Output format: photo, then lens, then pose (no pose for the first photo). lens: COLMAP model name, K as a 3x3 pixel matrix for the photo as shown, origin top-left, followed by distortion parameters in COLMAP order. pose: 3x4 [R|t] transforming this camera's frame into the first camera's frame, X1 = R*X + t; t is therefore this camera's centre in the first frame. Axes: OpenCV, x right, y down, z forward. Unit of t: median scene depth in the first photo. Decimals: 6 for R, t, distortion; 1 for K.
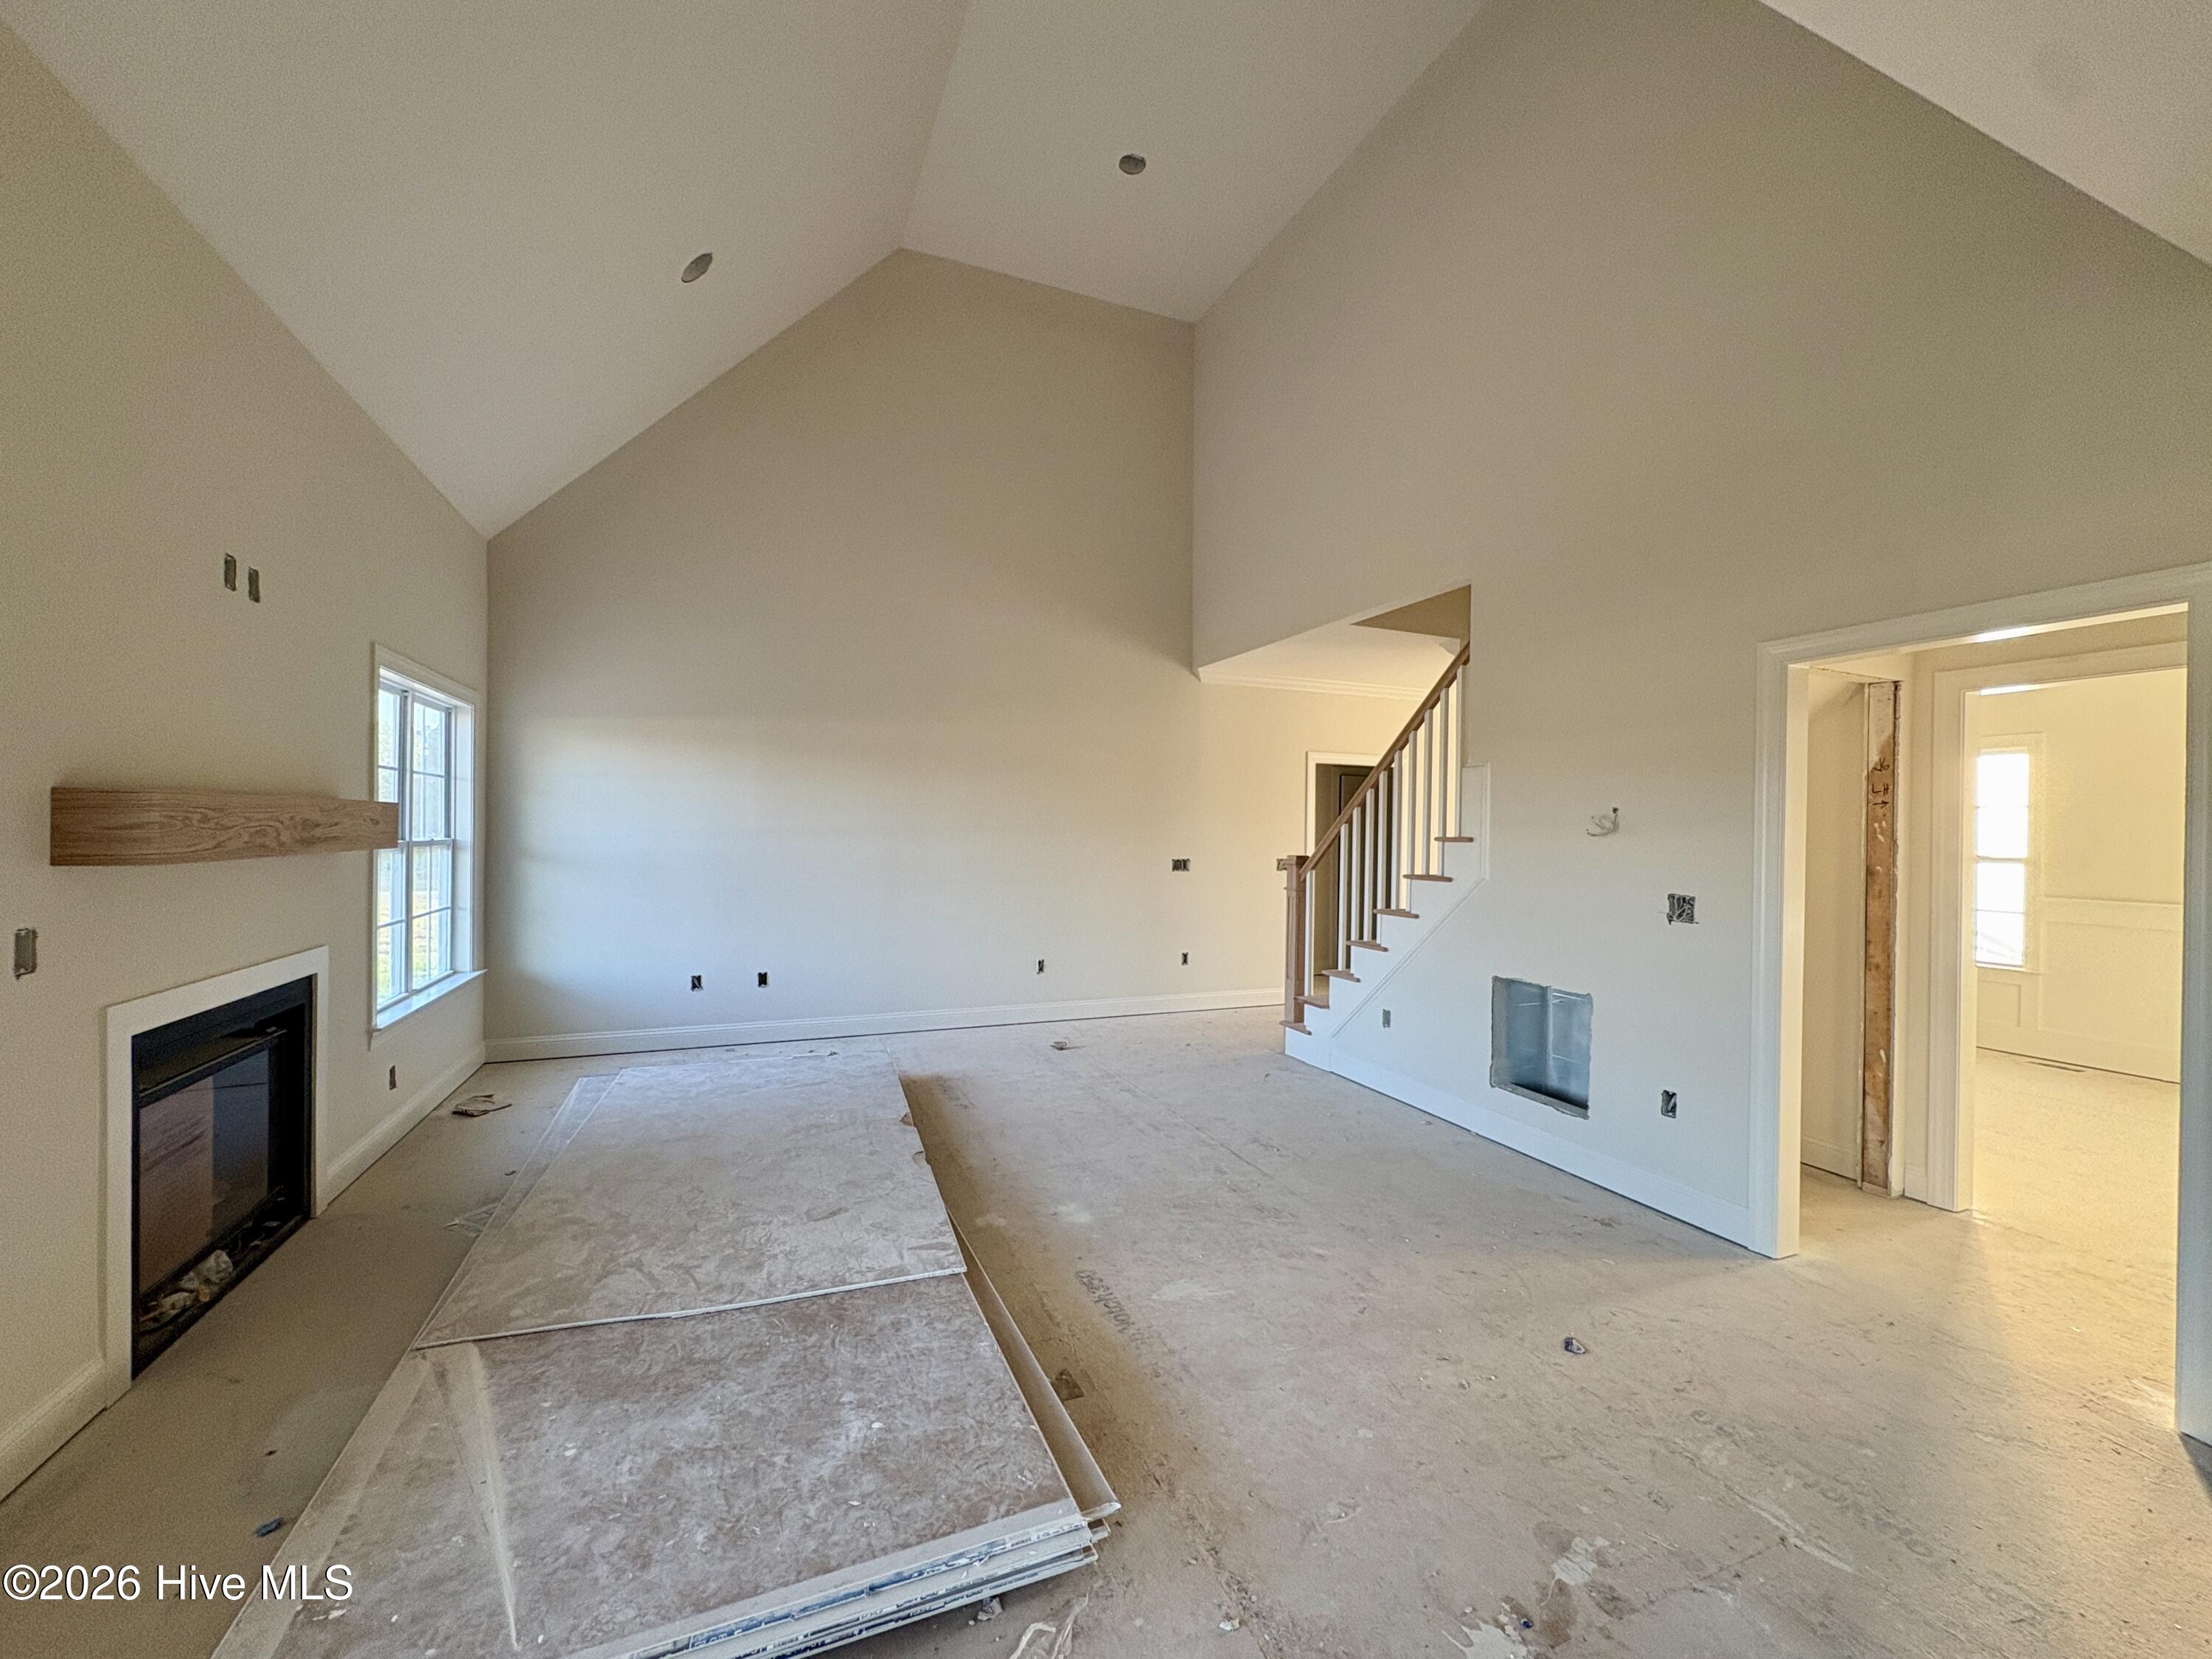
lens RADIAL K [[877.0, 0, 1105.6], [0, 877.0, 831.5], [0, 0, 1]] dist [0.000293, 0.000332]
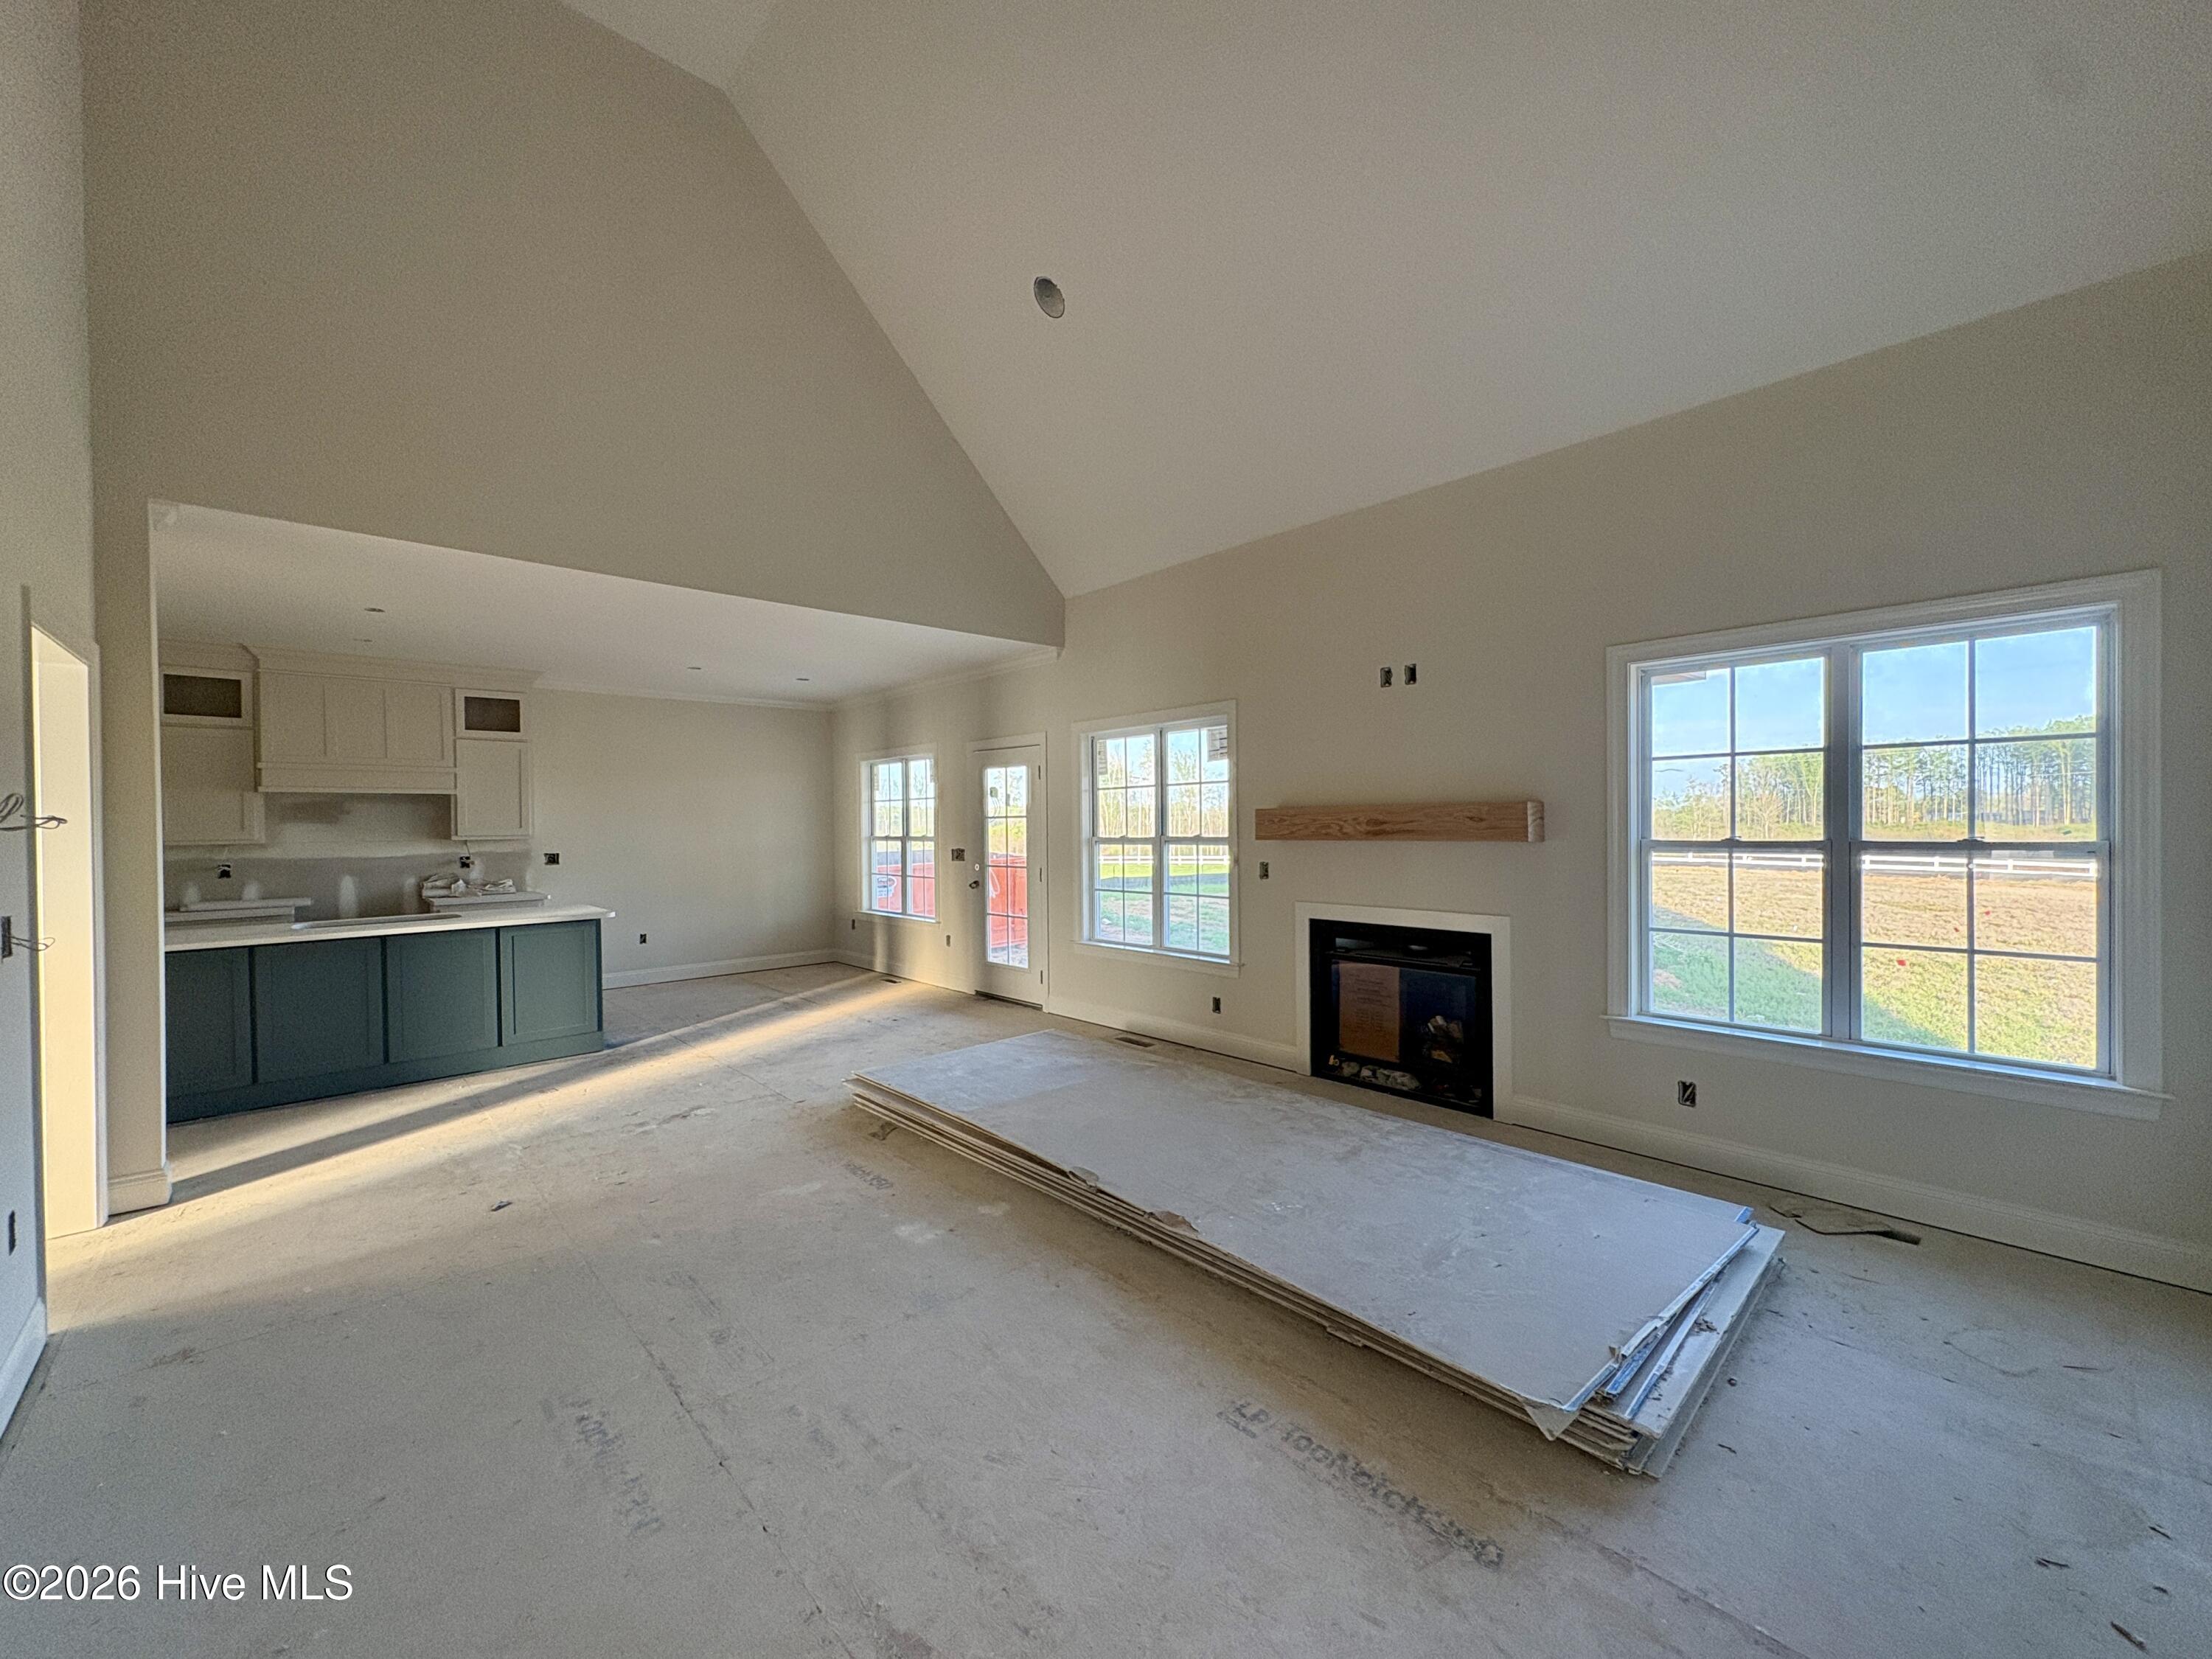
lens RADIAL K [[877.0, 0, 1108.7], [0, 877.0, 830.6], [0, 0, 1]] dist [0.000293, 0.000332]
pose [[-0.936357, -0.000974, -0.351047, 0.100863], [-0.003506, 0.999972, 0.006576, -0.001324], [0.351031, 0.007388, -0.936335, 1.965794]]
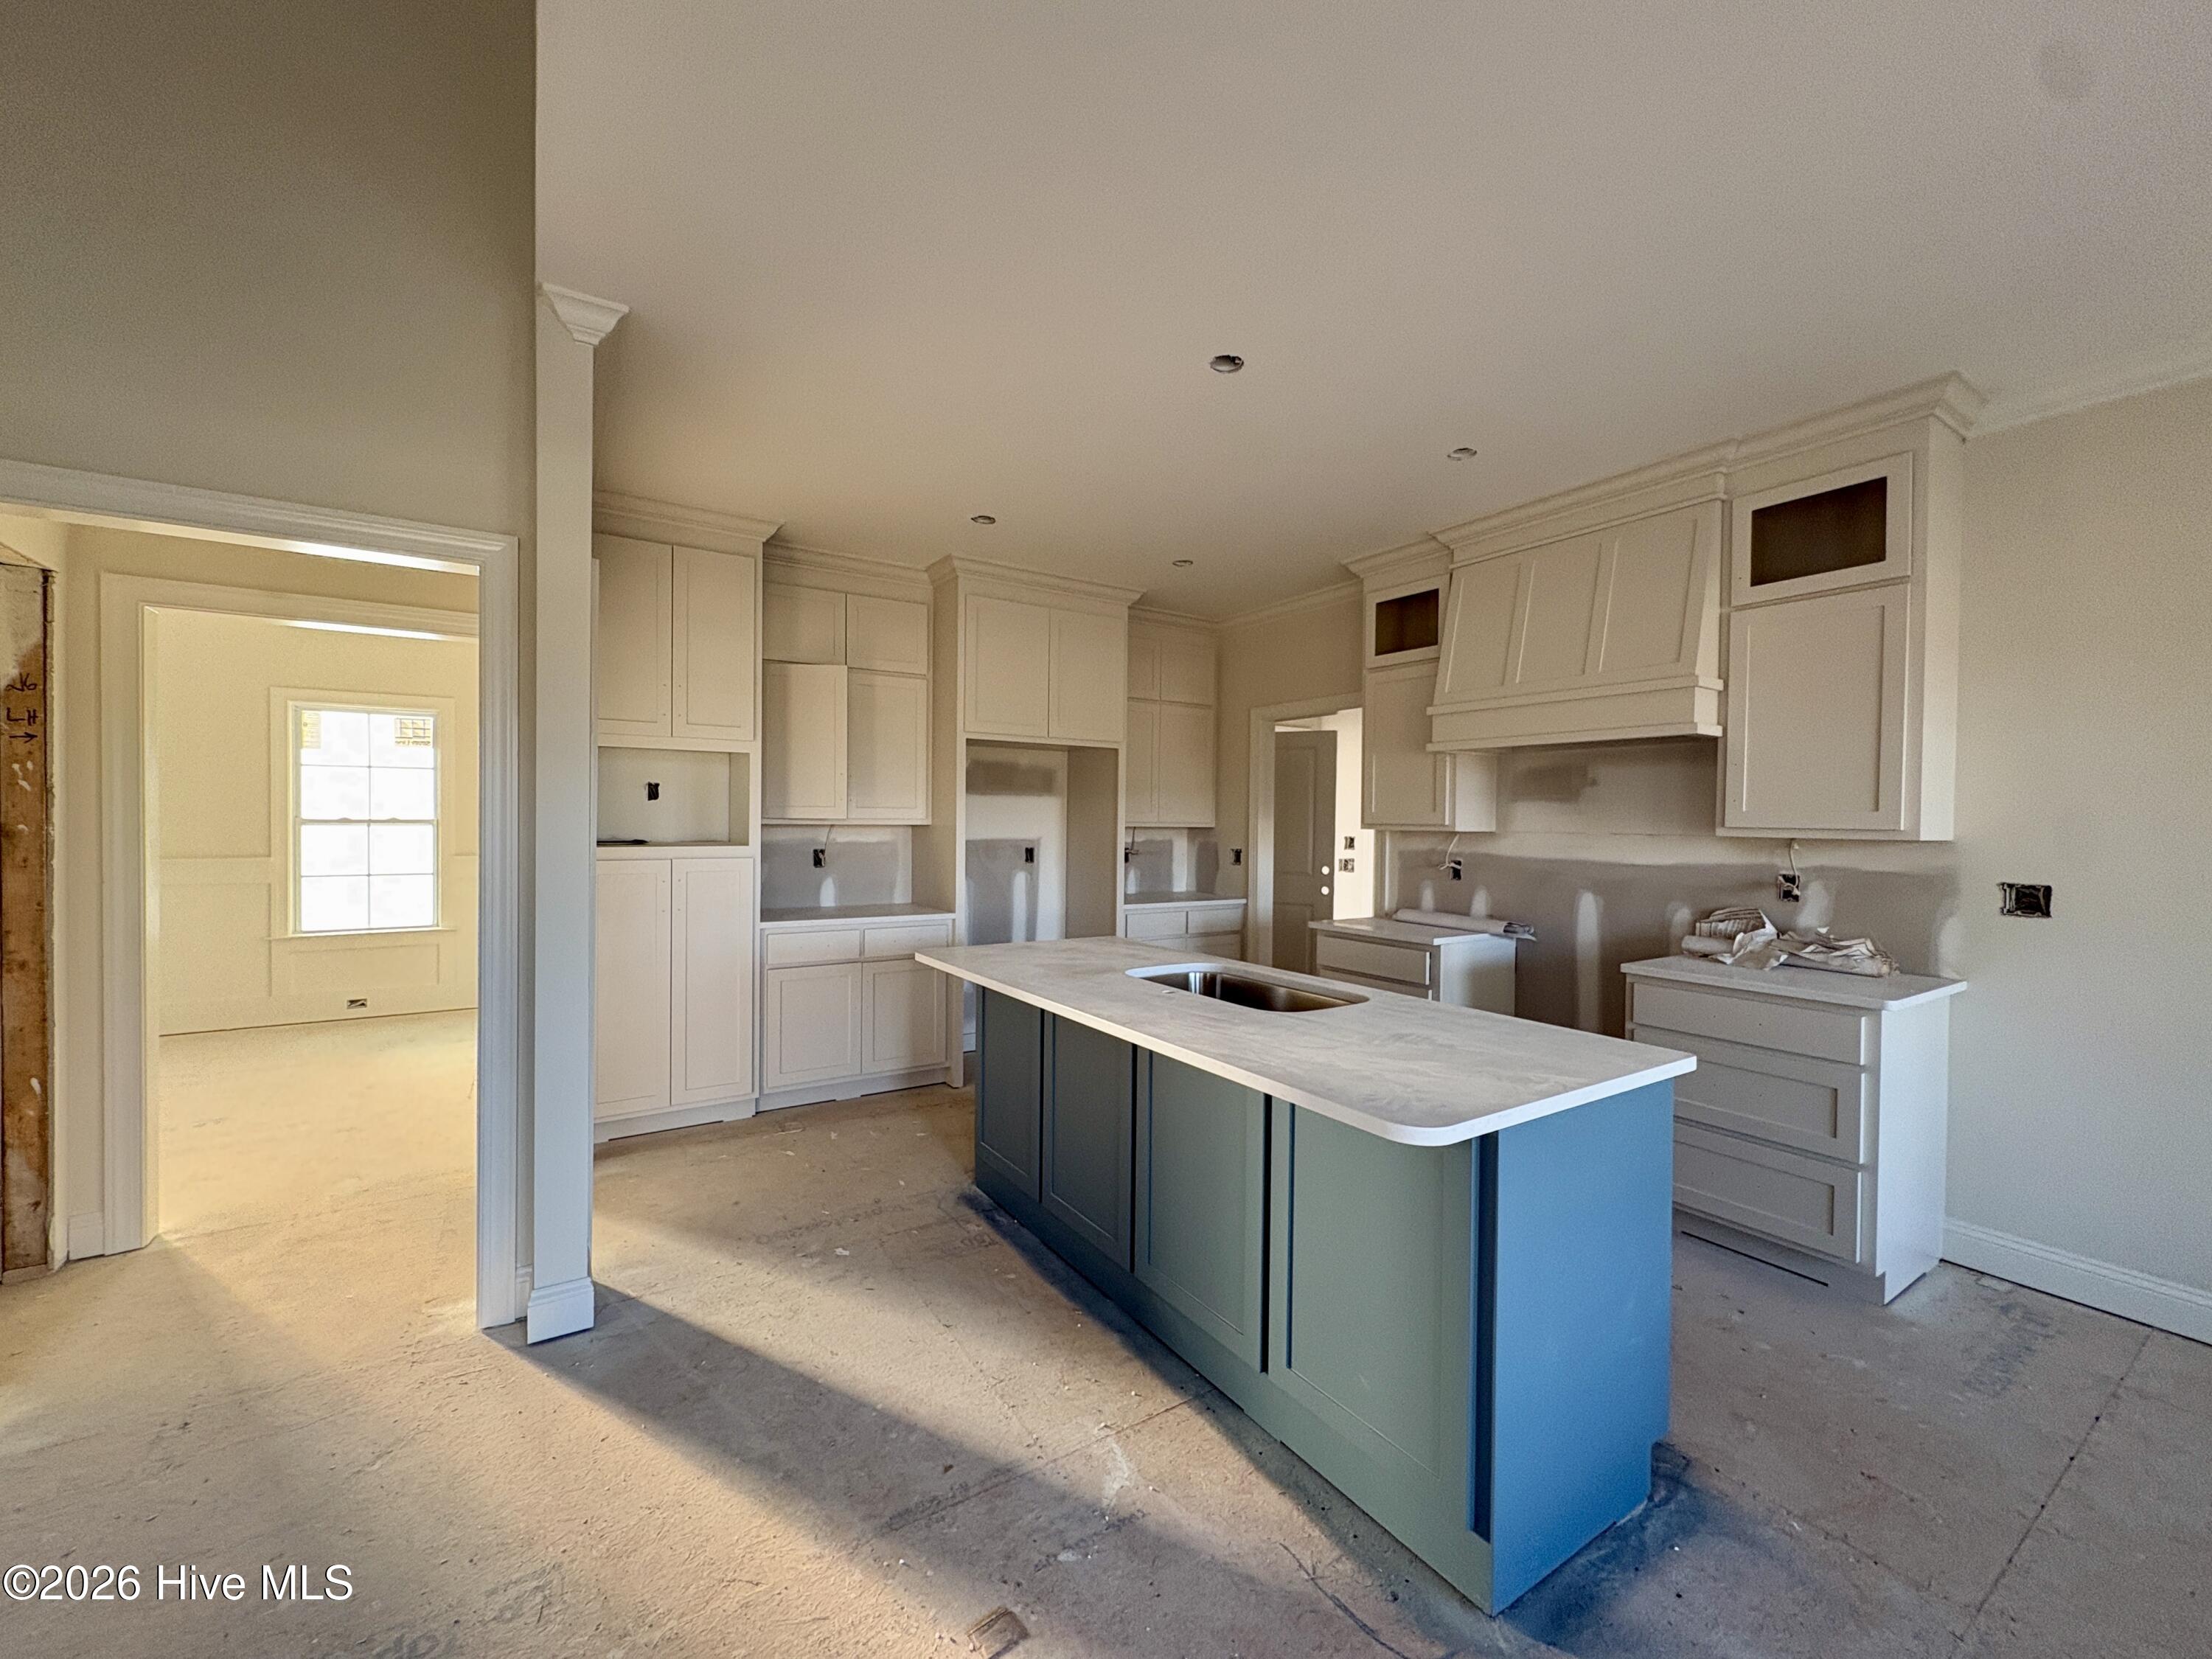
lens RADIAL K [[877.0, 0, 1107.8], [0, 877.0, 830.9], [0, 0, 1]] dist [0.000293, 0.000332]
pose [[-0.186062, -0.029717, 0.982089, 0.016683], [-0.011732, 0.999538, 0.028022, 0.015809], [-0.982468, -0.006308, -0.186325, 0.291554]]
